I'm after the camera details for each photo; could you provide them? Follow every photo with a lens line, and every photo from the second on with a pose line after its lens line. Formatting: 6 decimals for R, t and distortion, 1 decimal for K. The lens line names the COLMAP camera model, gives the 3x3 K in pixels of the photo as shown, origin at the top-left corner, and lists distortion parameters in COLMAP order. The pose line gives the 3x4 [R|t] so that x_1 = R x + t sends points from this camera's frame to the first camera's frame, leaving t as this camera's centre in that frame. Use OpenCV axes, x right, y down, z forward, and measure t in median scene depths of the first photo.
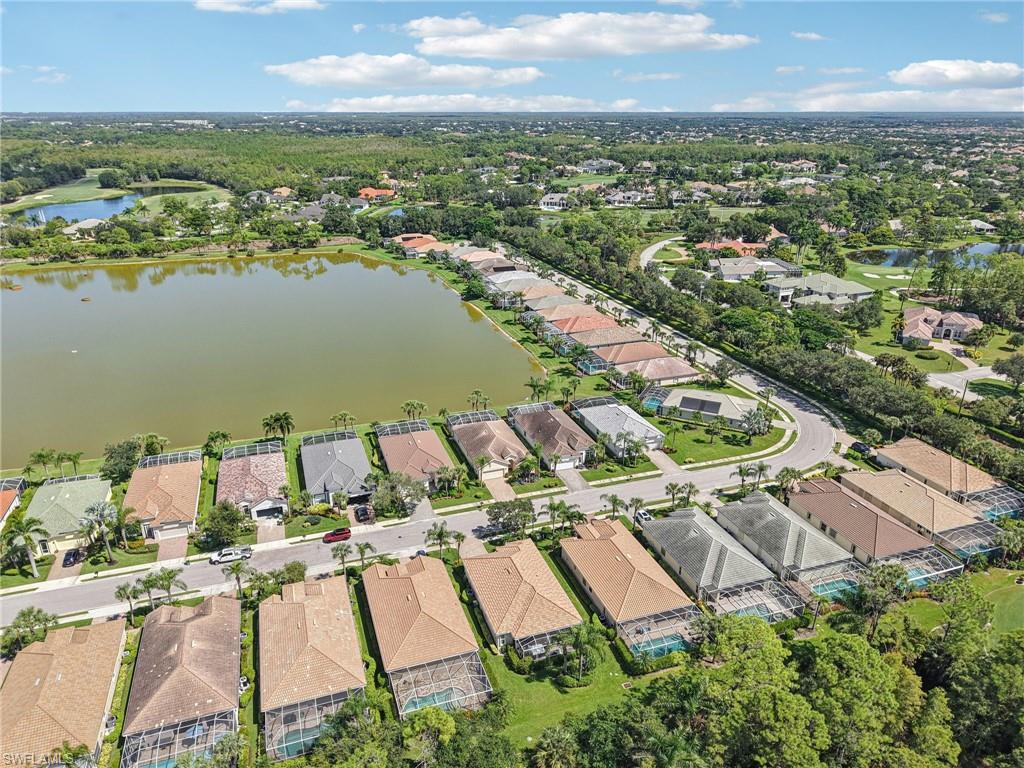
lens RADIAL K [[702.1, 0, 512.0], [0, 702.1, 384.0], [0, 0, 1]] dist [0.013988, -0.011282]
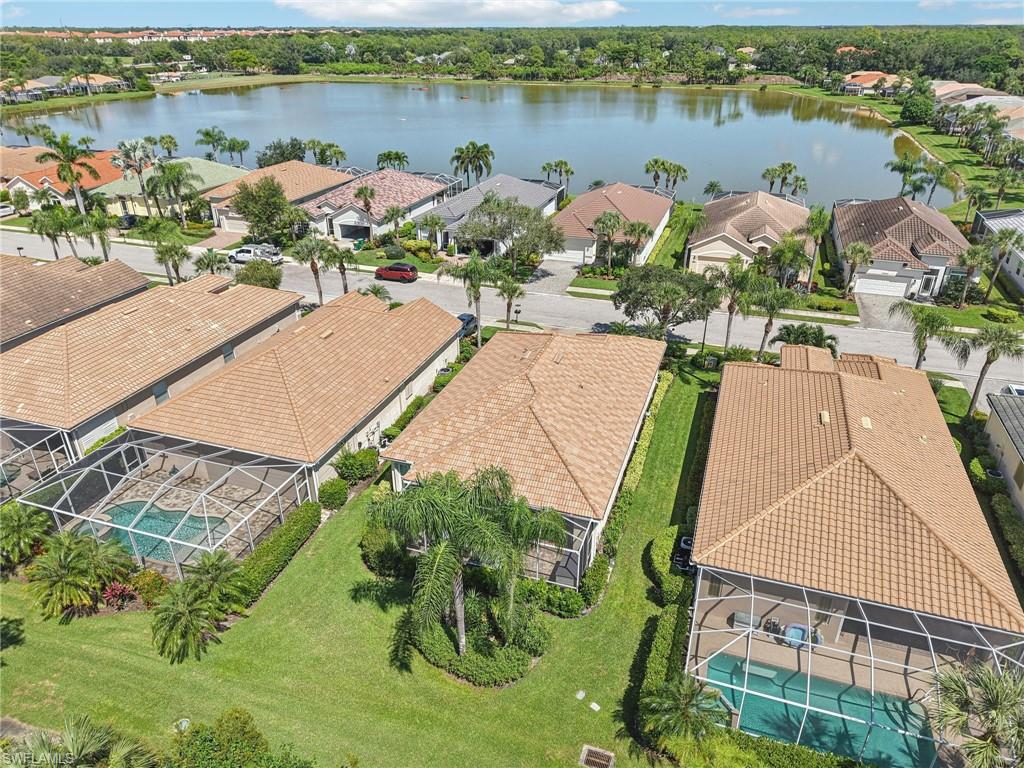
lens RADIAL K [[702.1, 0, 512.0], [0, 702.1, 384.0], [0, 0, 1]] dist [0.013988, -0.011282]
pose [[0.786971, 0.277726, -0.550950, 0.136202], [-0.222469, 0.960623, 0.166464, 0.135018], [0.575486, -0.008433, 0.817768, 0.412327]]
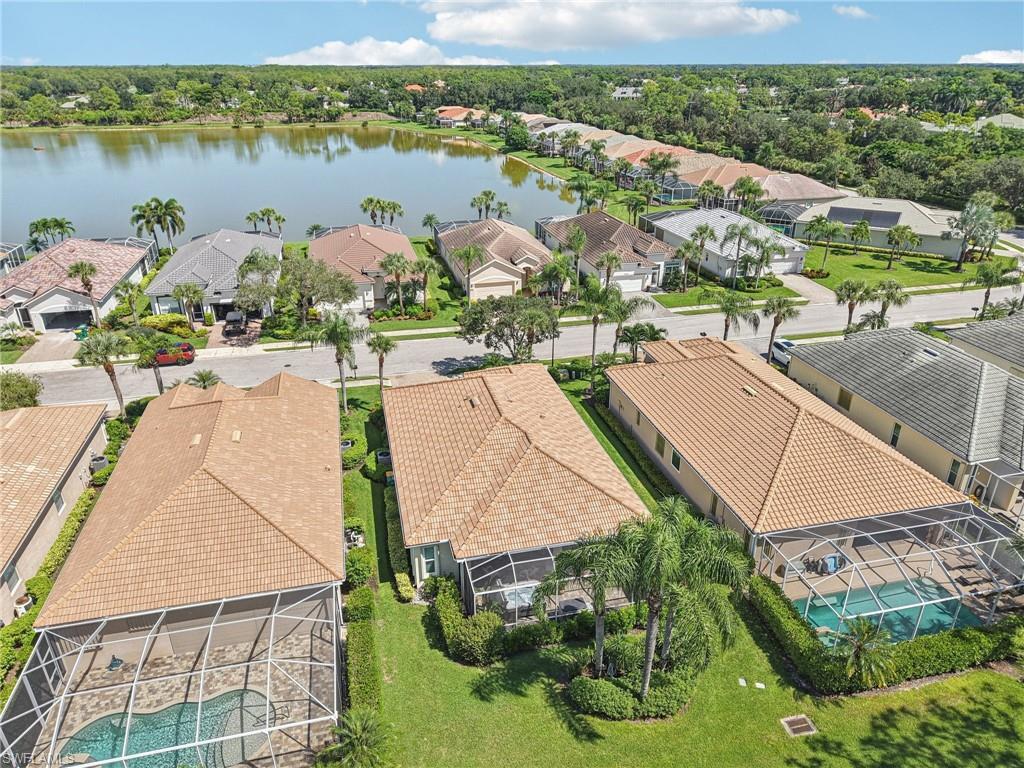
lens RADIAL K [[702.1, 0, 512.0], [0, 702.1, 384.0], [0, 0, 1]] dist [0.013988, -0.011282]
pose [[0.995320, 0.038941, -0.088443, 0.032929], [-0.034158, 0.997903, 0.054972, 0.145411], [0.090398, -0.051694, 0.994563, 0.376482]]
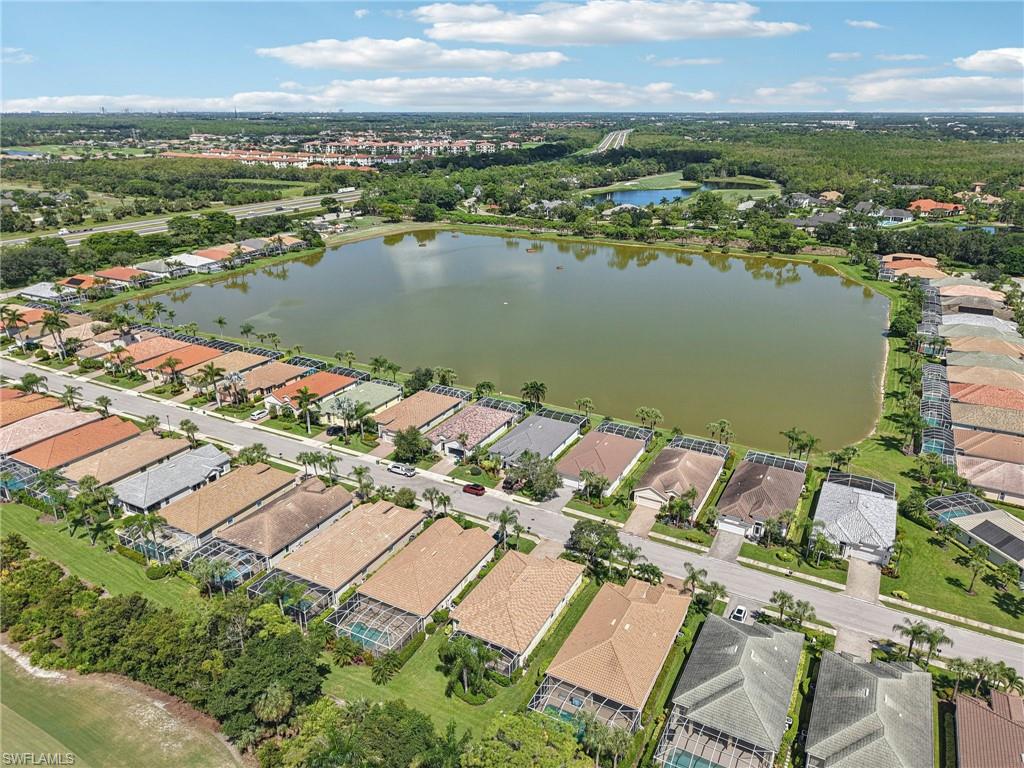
lens RADIAL K [[688.6, 0, 510.4], [0, 688.6, 415.9], [0, 0, 1]] dist [0.045971, -0.057897]
pose [[0.673097, 0.299718, -0.676099, 0.362546], [-0.270103, 0.950672, 0.152535, -0.057871], [0.688466, 0.079946, 0.720849, 0.175011]]
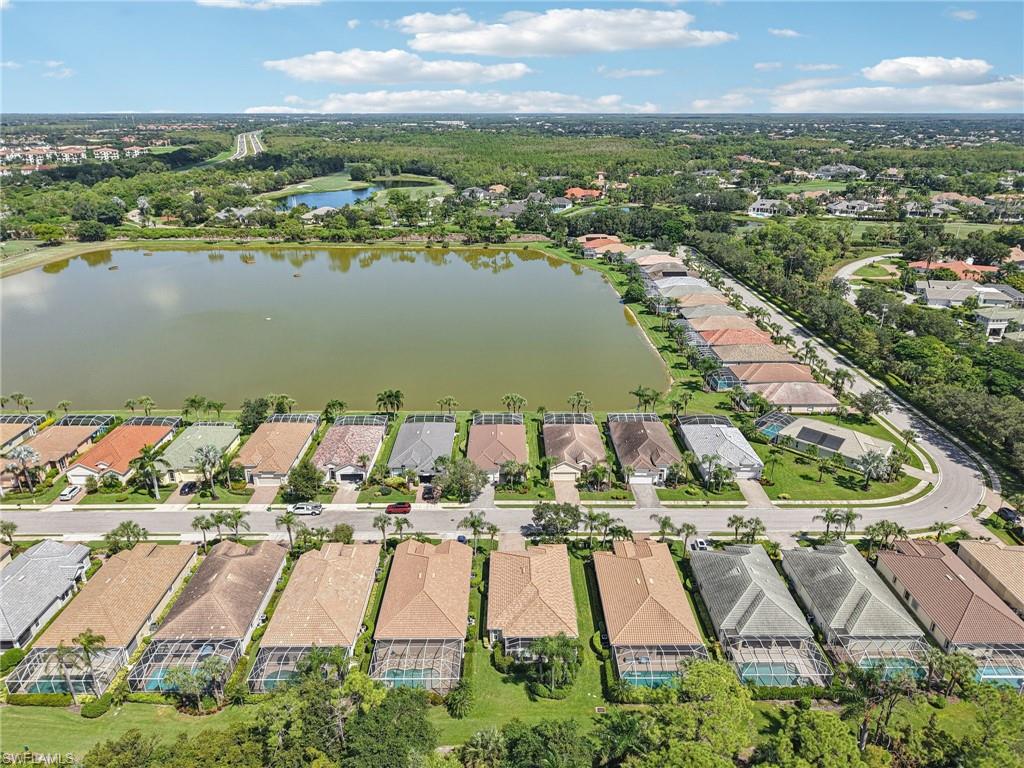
lens RADIAL K [[694.9, 0, 511.2], [0, 694.9, 394.4], [0, 0, 1]] dist [0.048610, -0.077076]
pose [[0.946330, 0.121374, -0.299548, 0.153716], [-0.117295, 0.992593, 0.031633, -0.007629], [0.301168, 0.005200, 0.953557, 0.029063]]
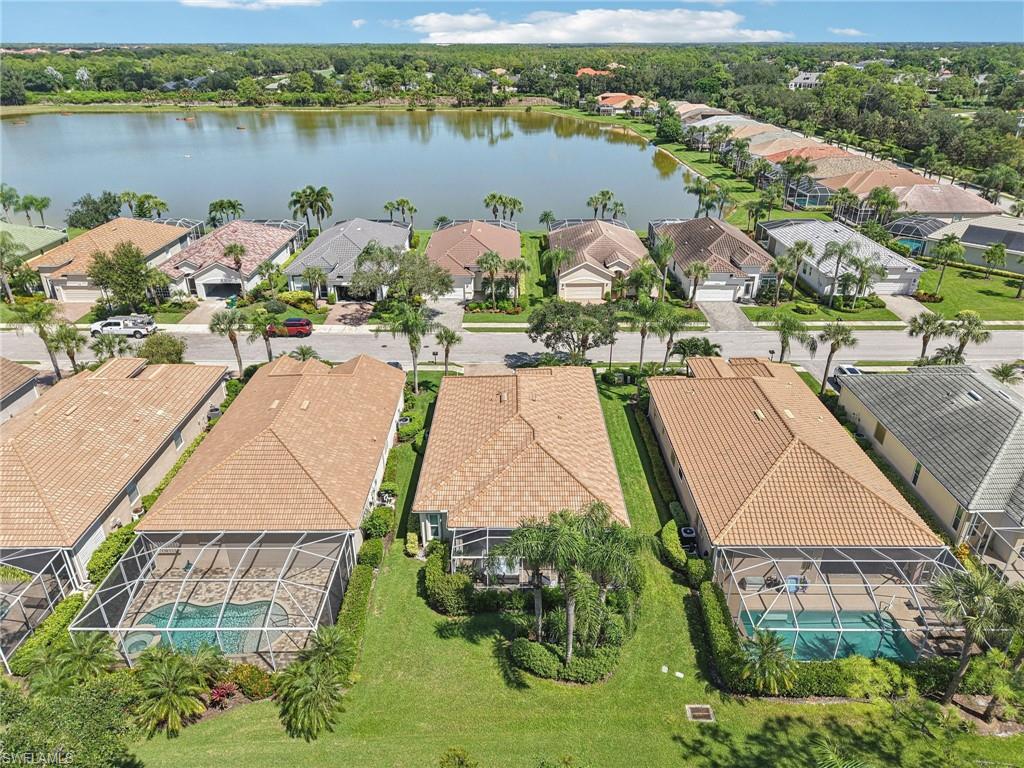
lens RADIAL K [[702.1, 0, 512.0], [0, 702.1, 384.0], [0, 0, 1]] dist [0.013988, -0.011282]
pose [[0.944370, 0.143101, -0.296122, 0.085066], [-0.119128, 0.988073, 0.097572, 0.132180], [0.306553, -0.056868, 0.950153, 0.352331]]
